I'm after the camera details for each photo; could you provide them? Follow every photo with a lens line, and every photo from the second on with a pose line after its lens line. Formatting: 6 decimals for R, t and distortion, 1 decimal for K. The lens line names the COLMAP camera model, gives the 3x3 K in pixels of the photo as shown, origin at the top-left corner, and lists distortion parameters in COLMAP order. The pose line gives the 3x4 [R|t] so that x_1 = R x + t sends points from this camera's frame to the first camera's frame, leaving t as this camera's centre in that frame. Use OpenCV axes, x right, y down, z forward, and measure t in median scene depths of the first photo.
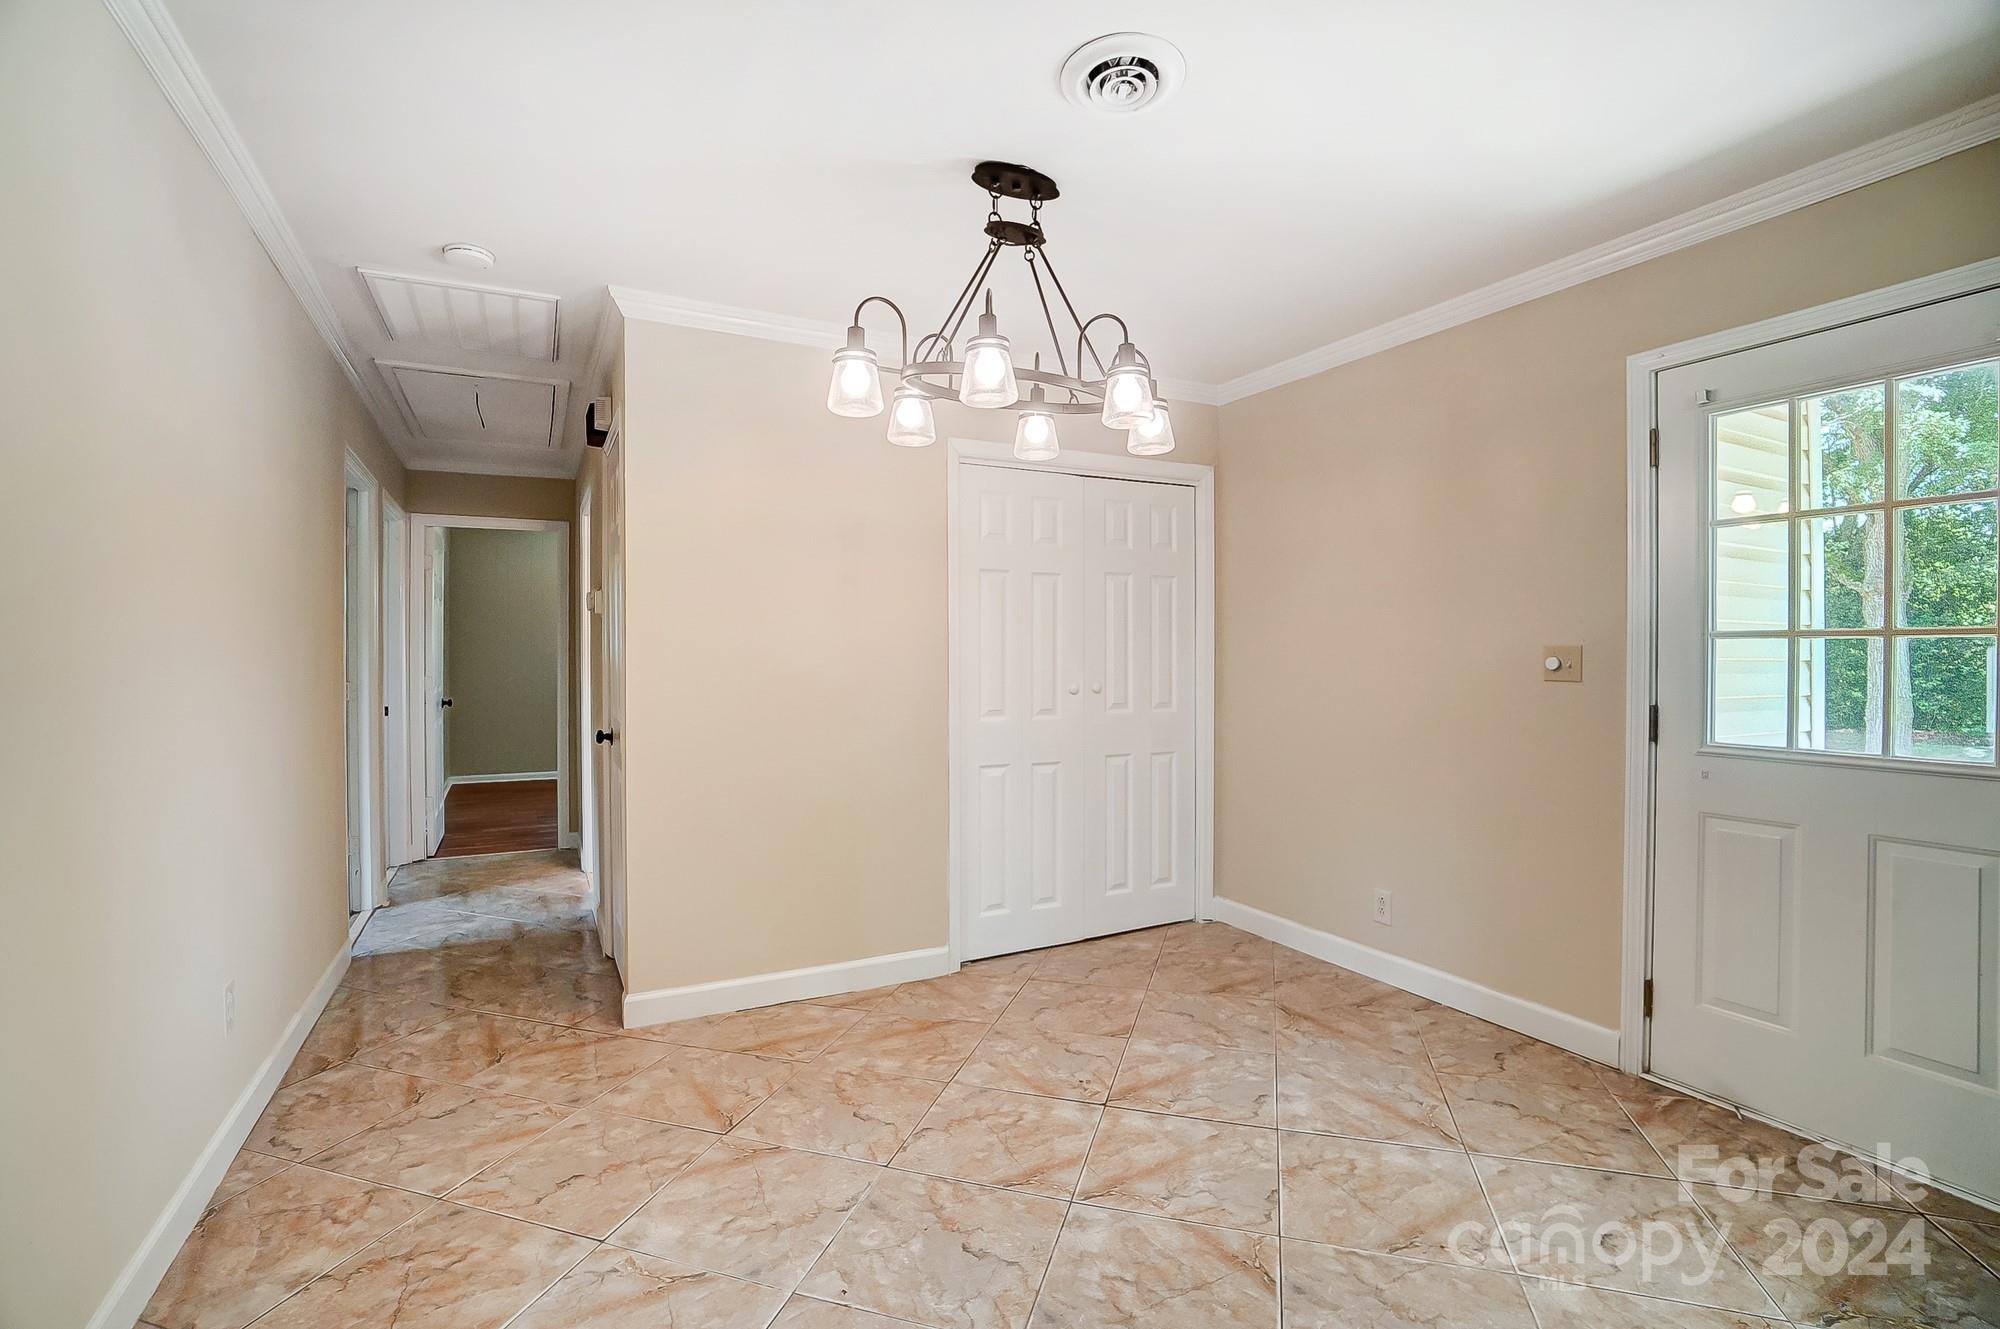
lens RADIAL K [[909.7, 0, 994.4], [0, 909.7, 659.3], [0, 0, 1]] dist [-0.059902, 0.024655]
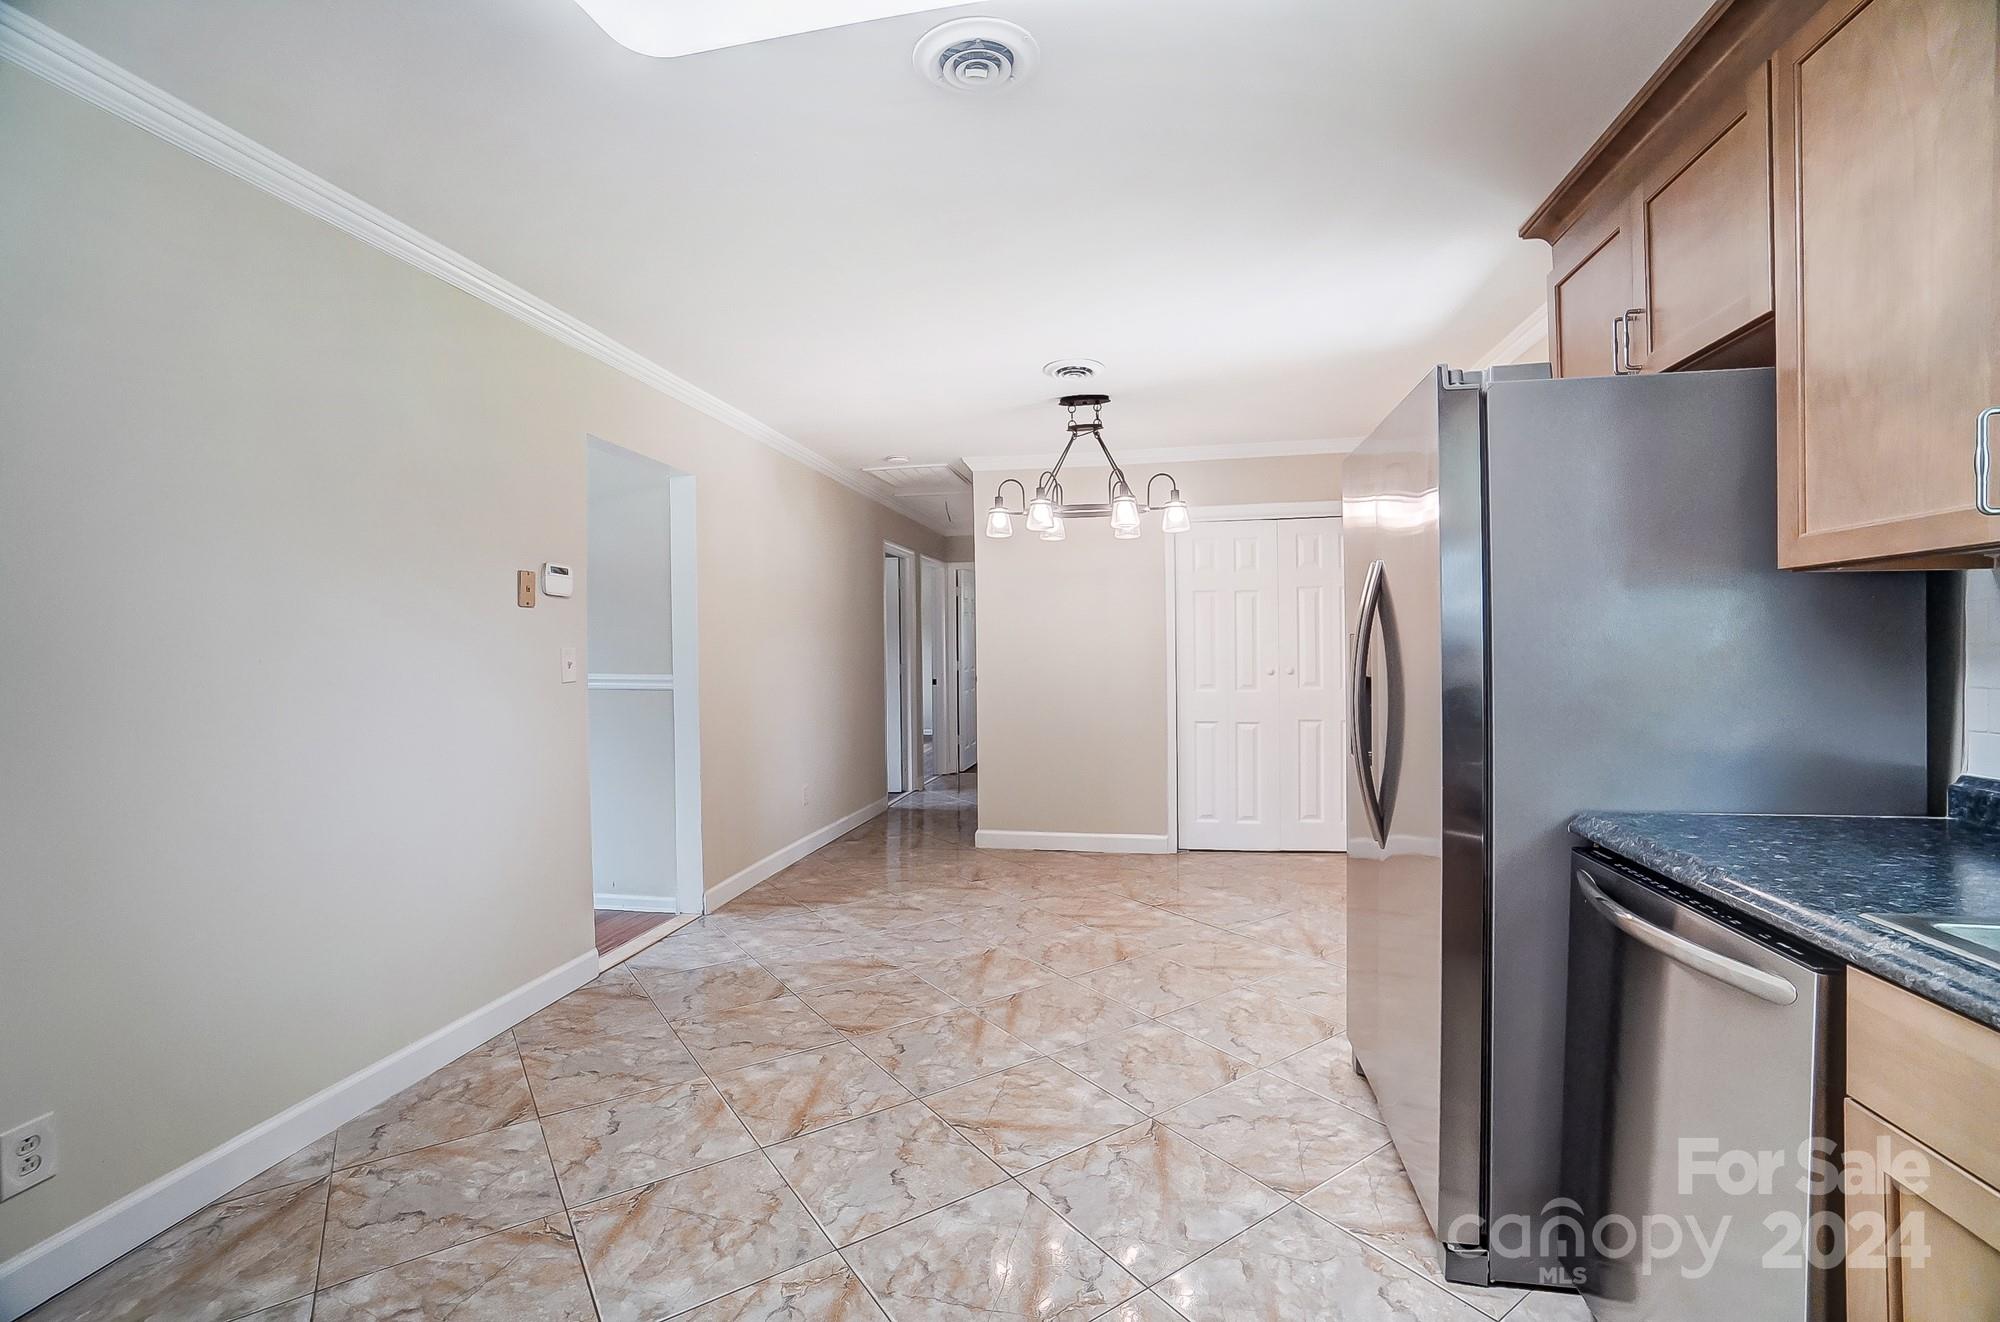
lens RADIAL K [[883.9, 0, 994.3], [0, 883.9, 651.9], [0, 0, 1]] dist [-0.055796, 0.022503]
pose [[0.783936, -0.005678, -0.620815, 0.817608], [0.008947, 0.999958, 0.002151, -0.006371], [0.620777, -0.007241, 0.783954, -0.462863]]
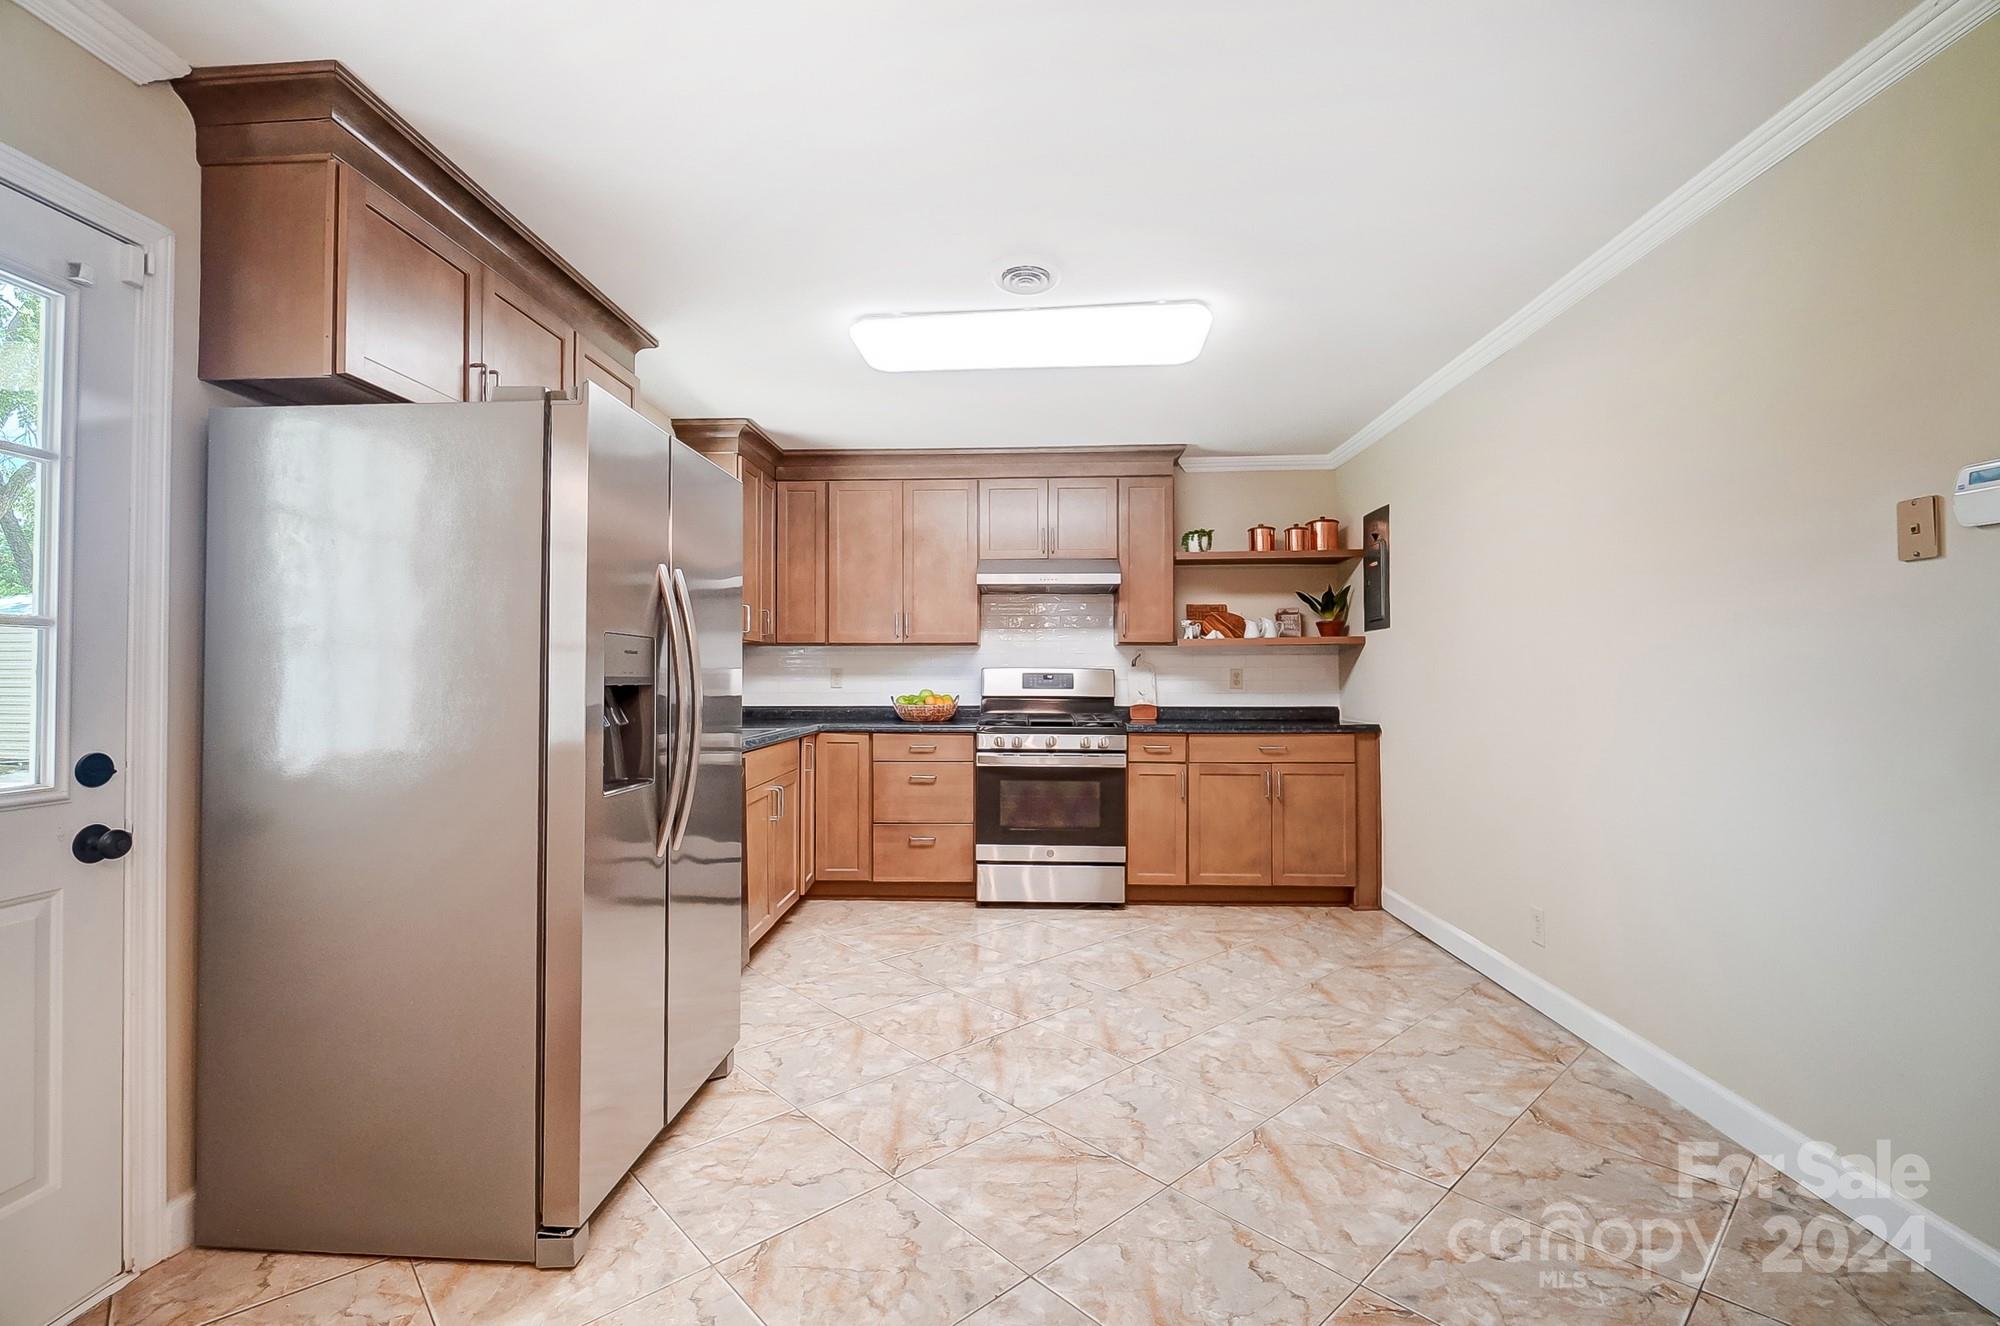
lens RADIAL K [[883.9, 0, 994.3], [0, 883.9, 653.9], [0, 0, 1]] dist [-0.055796, 0.022503]
pose [[-0.861999, 0.015447, 0.506674, -0.019473], [0.004813, 0.999740, -0.022291, 0.012697], [-0.506887, -0.016776, -0.861849, 0.851342]]
